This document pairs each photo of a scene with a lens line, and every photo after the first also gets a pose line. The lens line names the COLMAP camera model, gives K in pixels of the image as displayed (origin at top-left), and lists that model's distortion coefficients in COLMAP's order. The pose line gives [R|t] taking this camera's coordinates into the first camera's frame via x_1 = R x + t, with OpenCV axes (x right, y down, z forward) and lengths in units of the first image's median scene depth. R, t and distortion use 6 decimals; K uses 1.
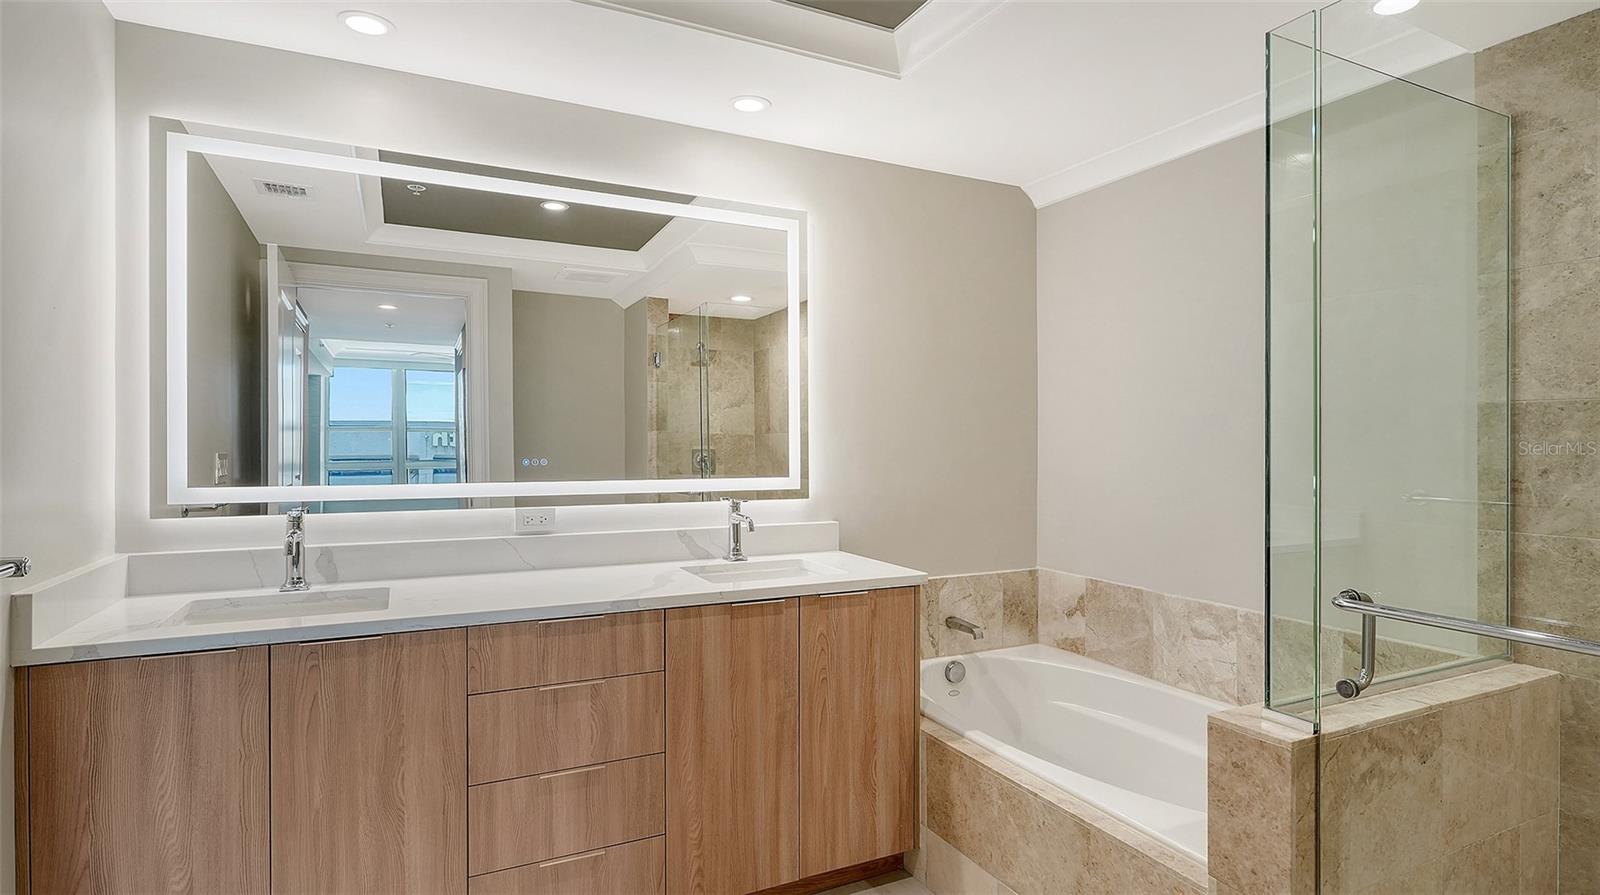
lens RADIAL K [[793.8, 0, 793.5], [0, 793.8, 440.0], [0, 0, 1]] dist [0.000581, -0.000060]
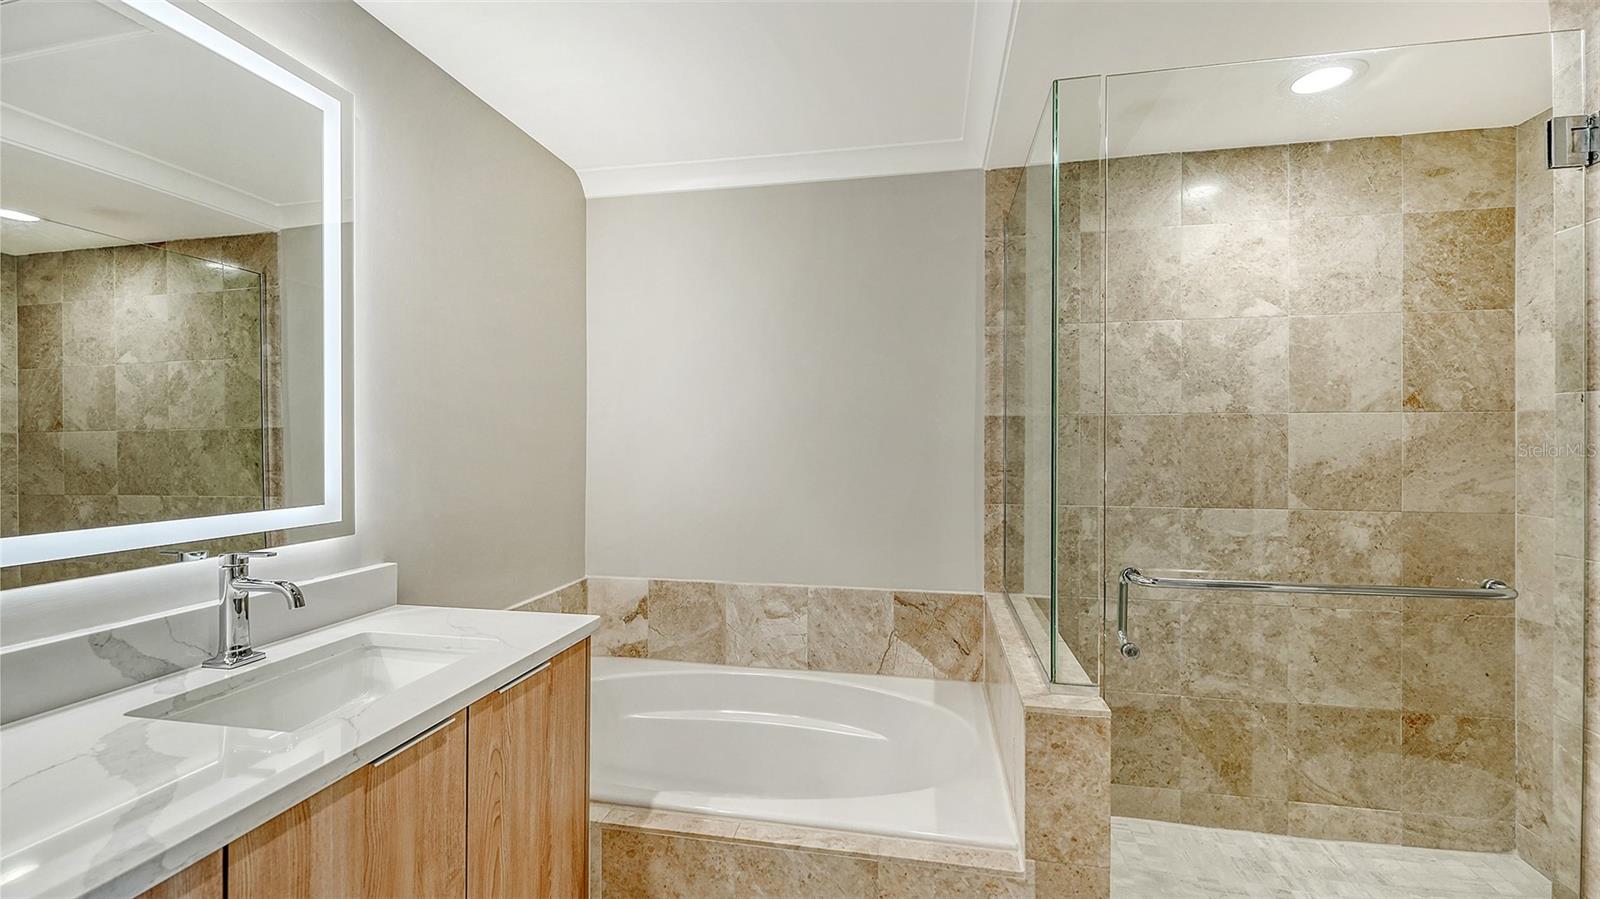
lens RADIAL K [[652.0, 0, 822.2], [0, 652.0, 434.2], [0, 0, 1]] dist [0.002165, -0.000042]
pose [[0.604231, 0.004818, 0.796795, -0.210699], [0.002218, 0.999968, -0.007728, -0.004119], [-0.796806, 0.006437, 0.604201, 0.442933]]
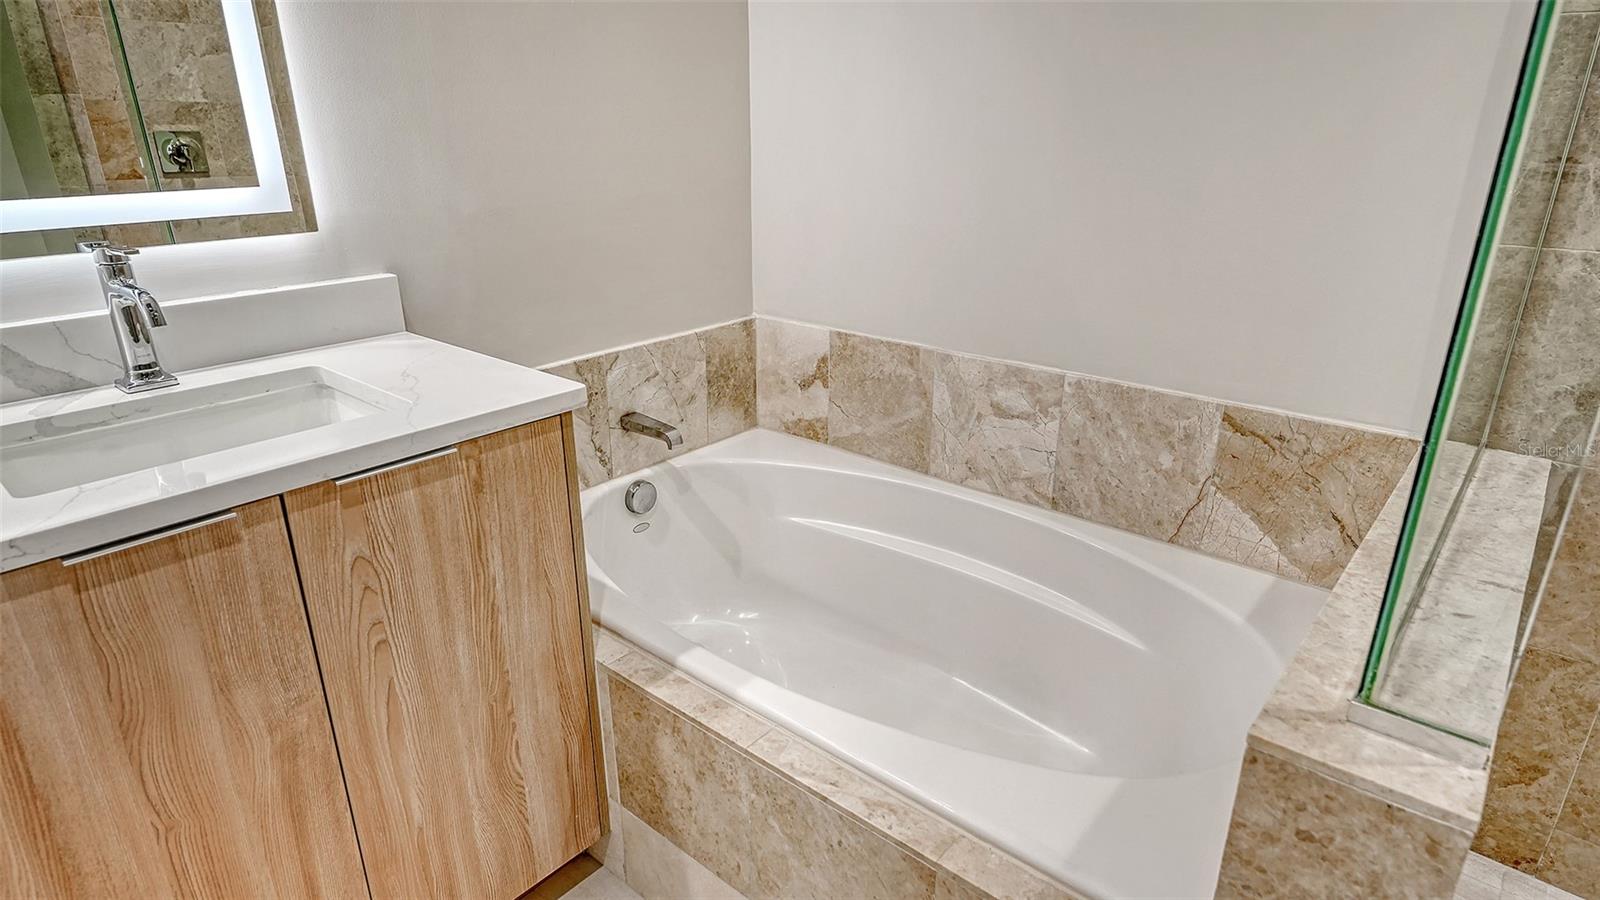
lens RADIAL K [[915.3, 0, 787.7], [0, 915.3, 462.5], [0, 0, 1]] dist [-0.003579, -0.001126]
pose [[0.925042, -0.141349, 0.352587, 0.079834], [0.007528, 0.934831, 0.355014, 0.013532], [-0.379790, -0.325749, 0.865822, 0.452044]]
